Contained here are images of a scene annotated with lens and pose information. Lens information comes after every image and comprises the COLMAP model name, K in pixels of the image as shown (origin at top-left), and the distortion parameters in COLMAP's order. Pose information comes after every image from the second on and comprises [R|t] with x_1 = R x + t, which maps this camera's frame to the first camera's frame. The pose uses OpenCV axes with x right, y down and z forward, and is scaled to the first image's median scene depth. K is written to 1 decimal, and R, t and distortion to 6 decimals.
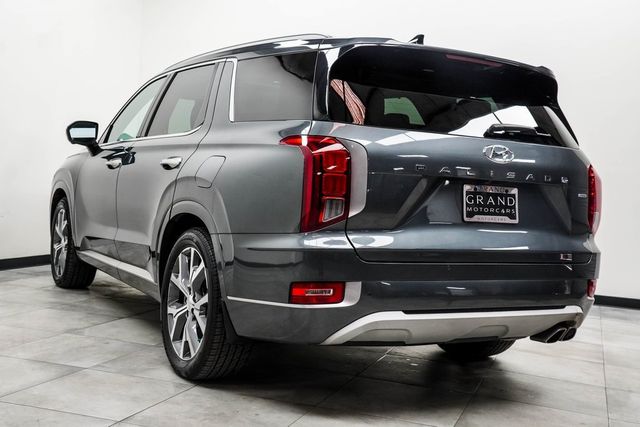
lens RADIAL K [[728.3, 0, 315.1], [0, 728.3, 214.0], [0, 0, 1]] dist [0.072209, 0.000000]
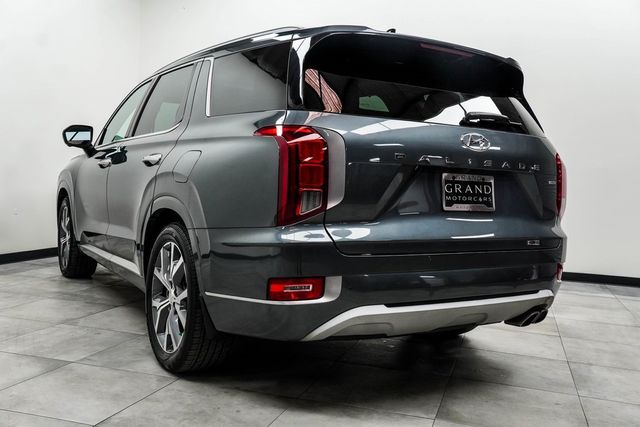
lens RADIAL K [[588.6, 0, 325.4], [0, 588.6, 216.0], [0, 0, 1]] dist [-0.008361, 0.000000]
pose [[0.998505, -0.023475, 0.049371, 0.004850], [0.022559, 0.999564, 0.019033, -0.001263], [-0.049796, -0.017891, 0.998599, 0.197217]]
